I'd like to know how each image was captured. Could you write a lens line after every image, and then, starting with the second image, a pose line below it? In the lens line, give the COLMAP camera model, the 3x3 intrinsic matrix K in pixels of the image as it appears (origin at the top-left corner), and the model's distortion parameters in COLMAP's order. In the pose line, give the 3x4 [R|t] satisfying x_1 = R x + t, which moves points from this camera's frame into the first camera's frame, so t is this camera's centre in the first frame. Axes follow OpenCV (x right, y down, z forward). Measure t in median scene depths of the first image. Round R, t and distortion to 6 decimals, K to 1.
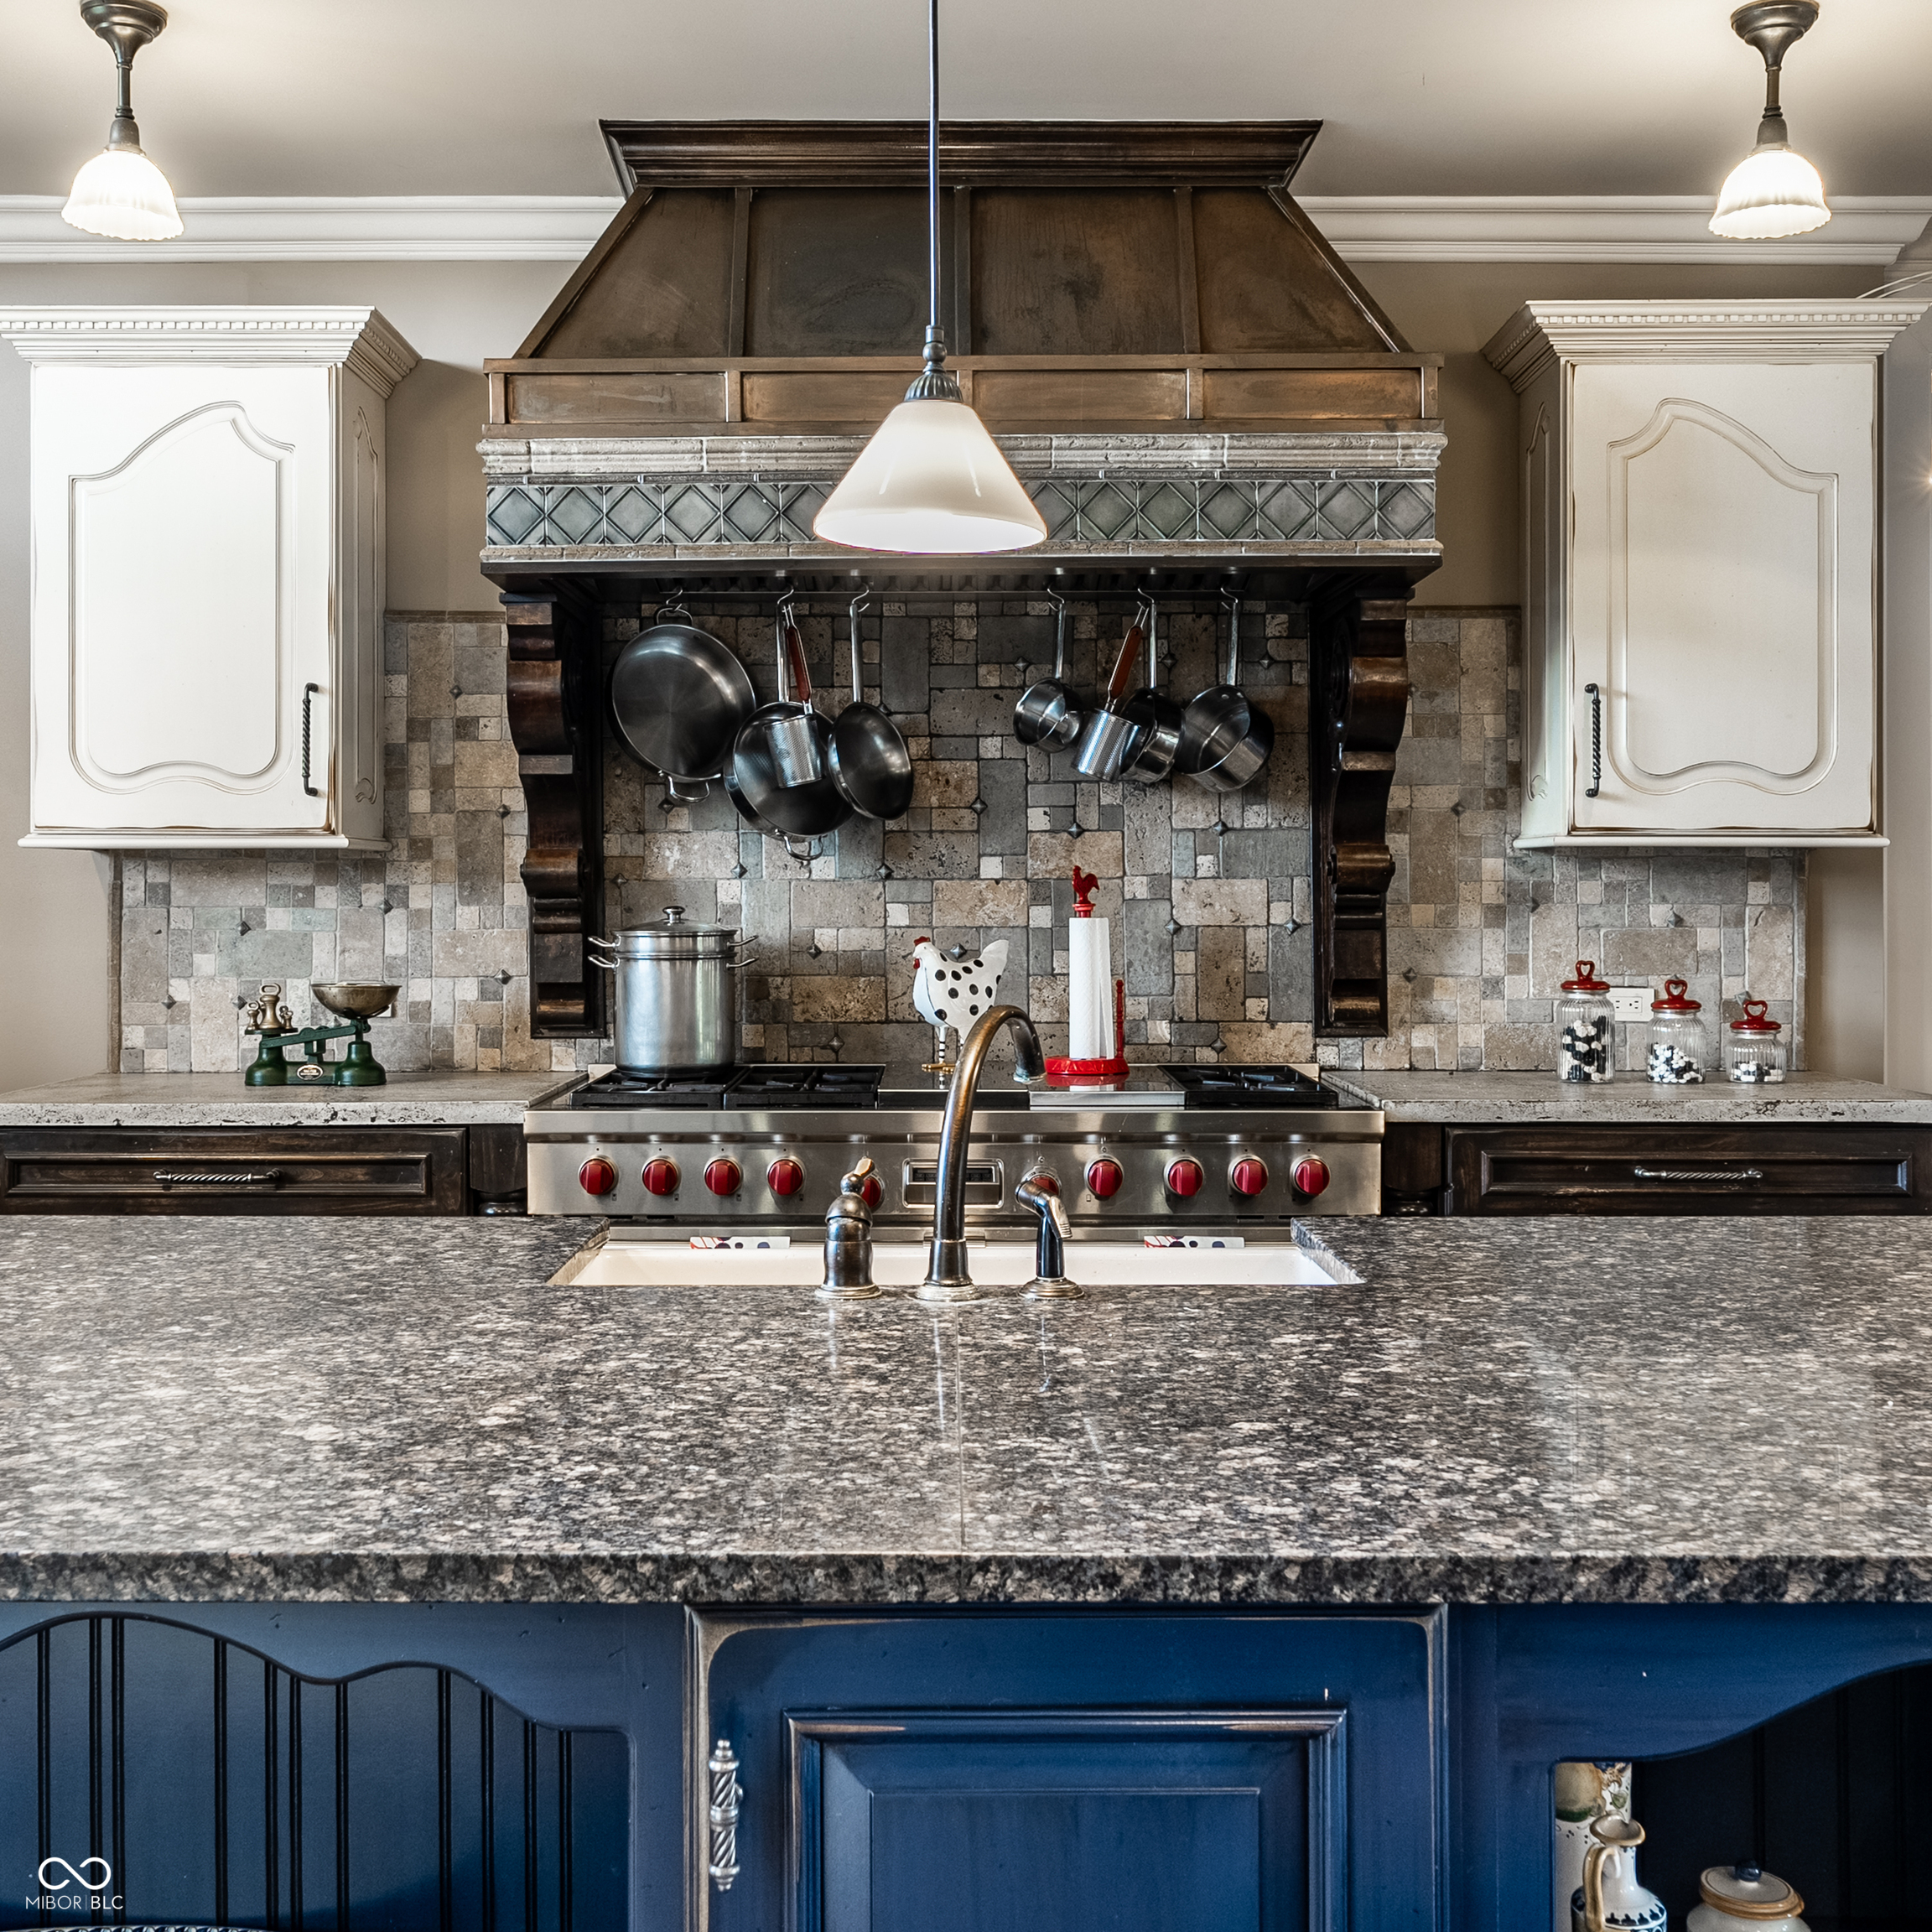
lens RADIAL K [[2148.9, 0, 926.8], [0, 2148.9, 891.0], [0, 0, 1]] dist [-0.006975, 0.012181]
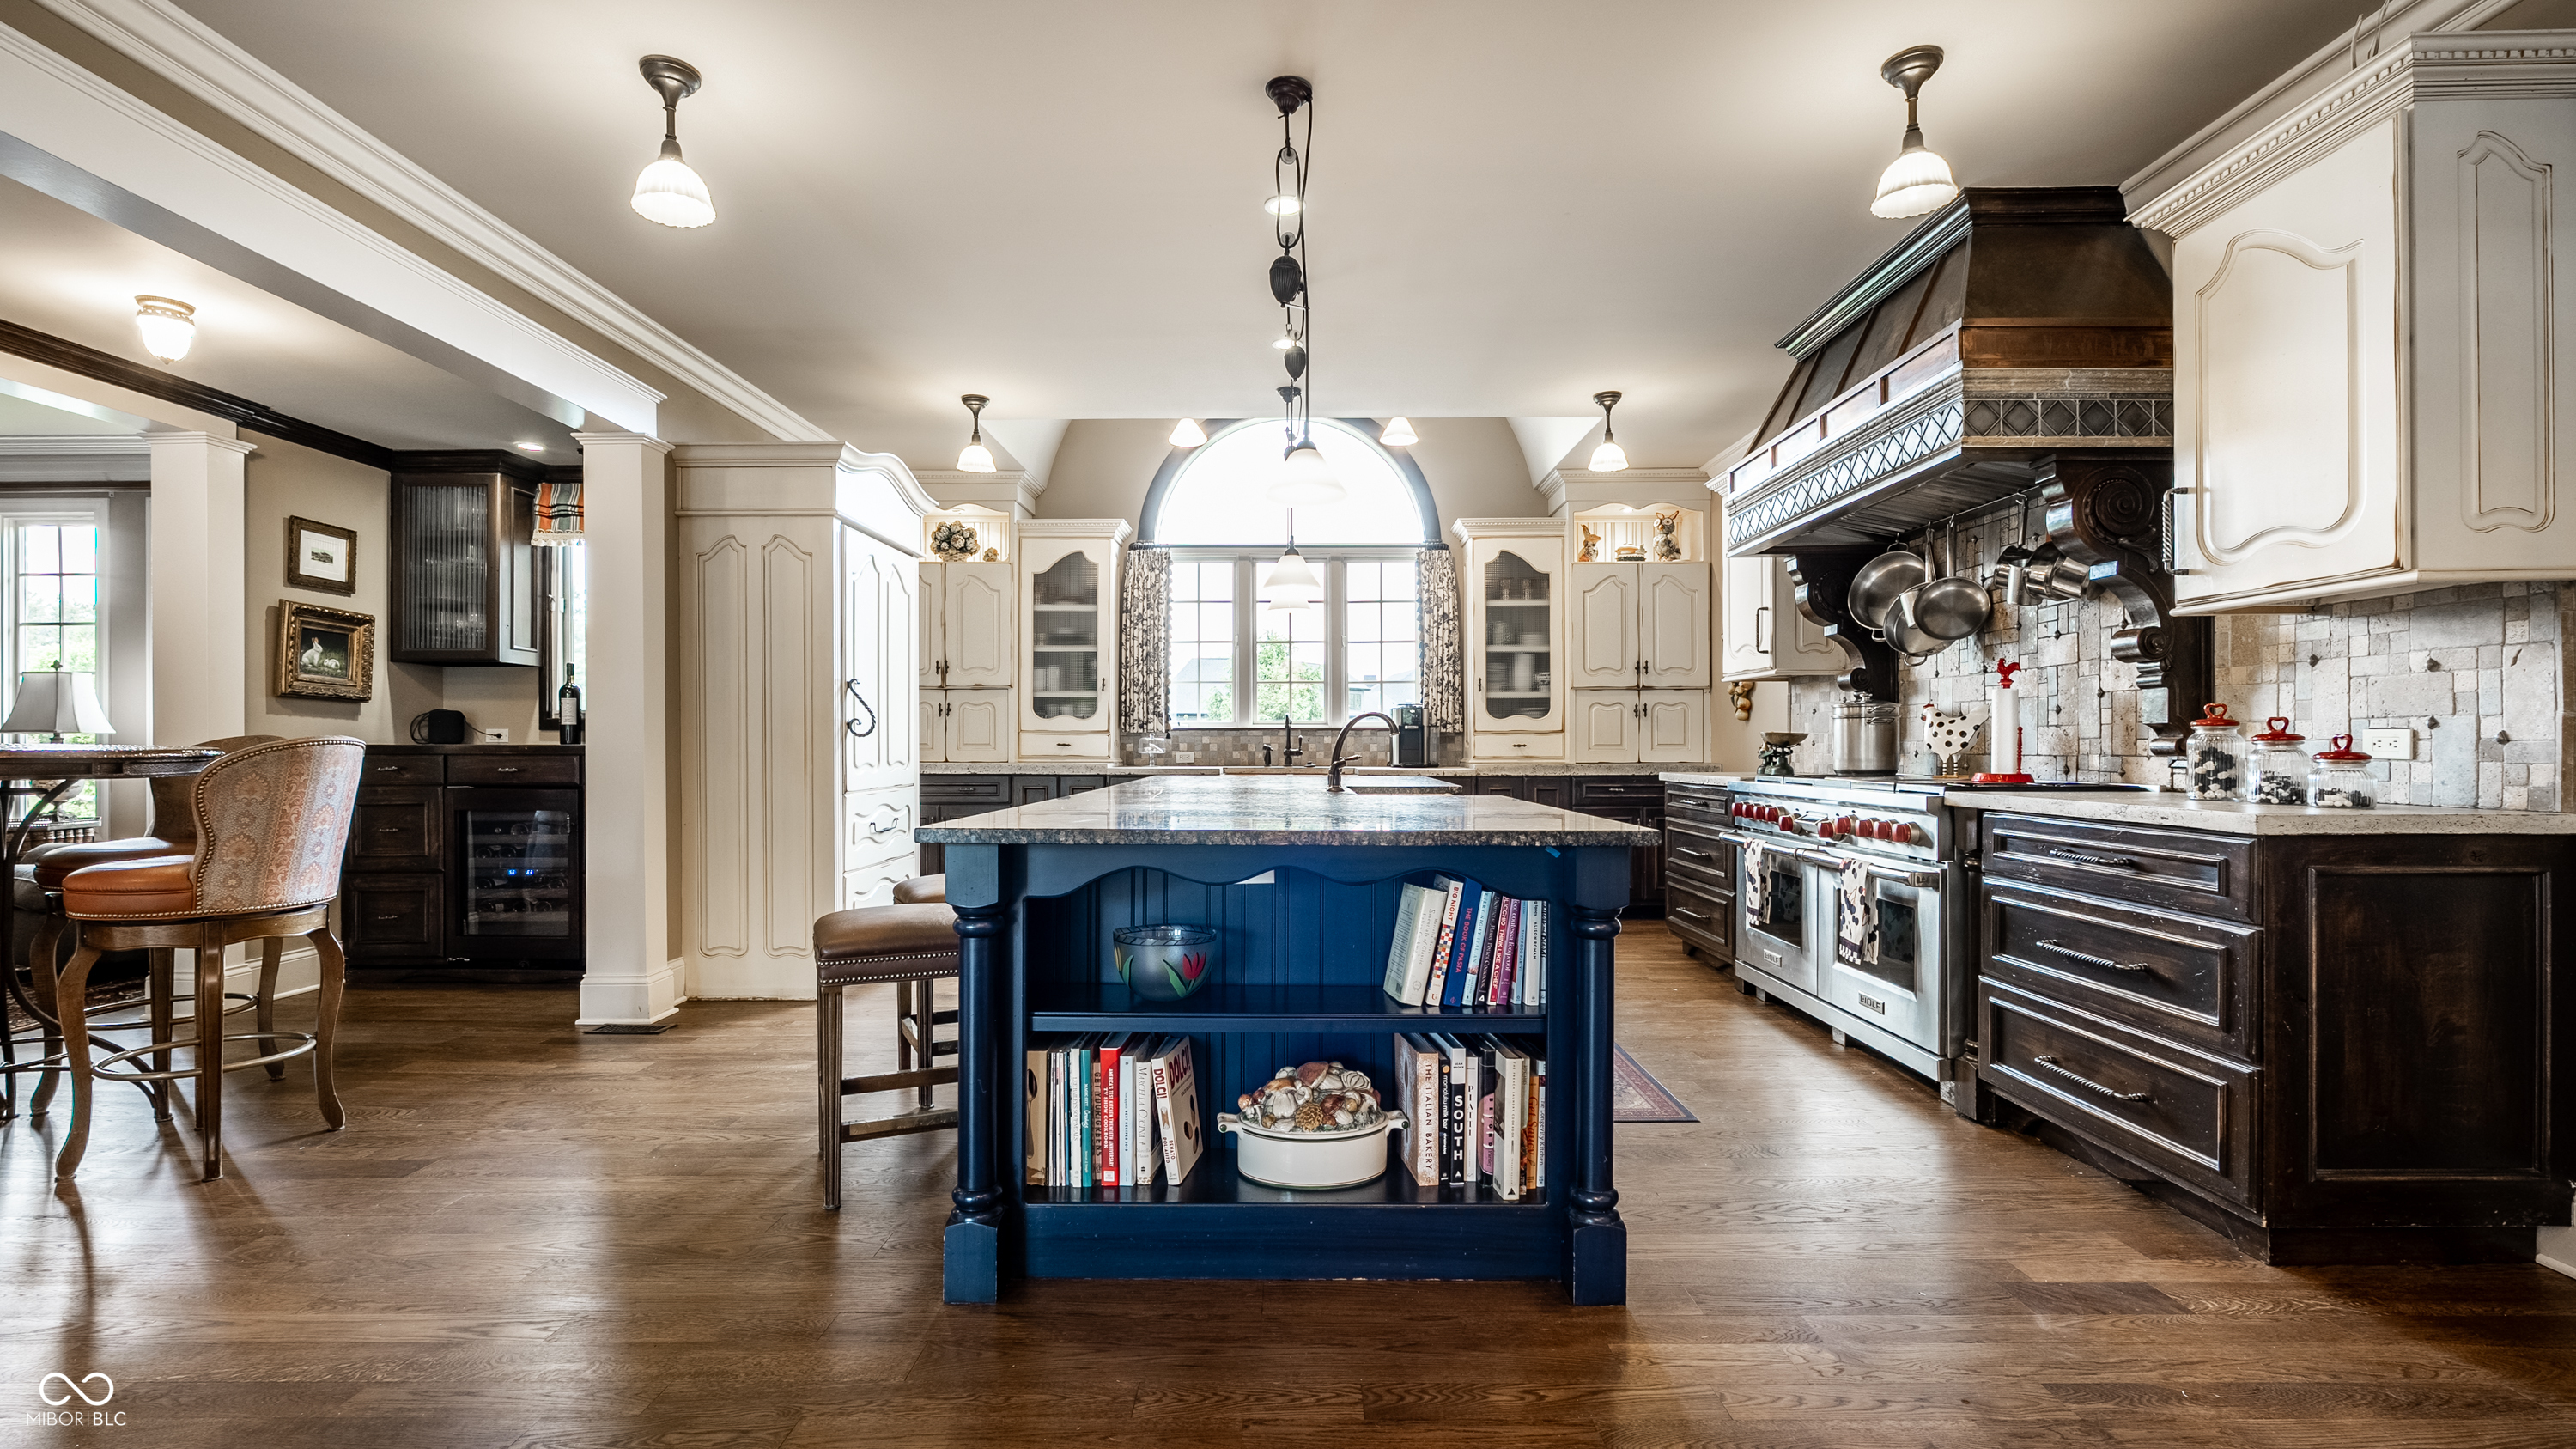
lens RADIAL K [[1132.3, 0, 1286.4], [0, 1132.3, 748.4], [0, 0, 1]] dist [-0.001797, 0.000101]
pose [[0.003130, 0.003991, -0.999987, 0.926238], [0.001823, 0.999990, 0.003997, 0.052674], [0.999993, -0.001835, 0.003122, 0.434516]]
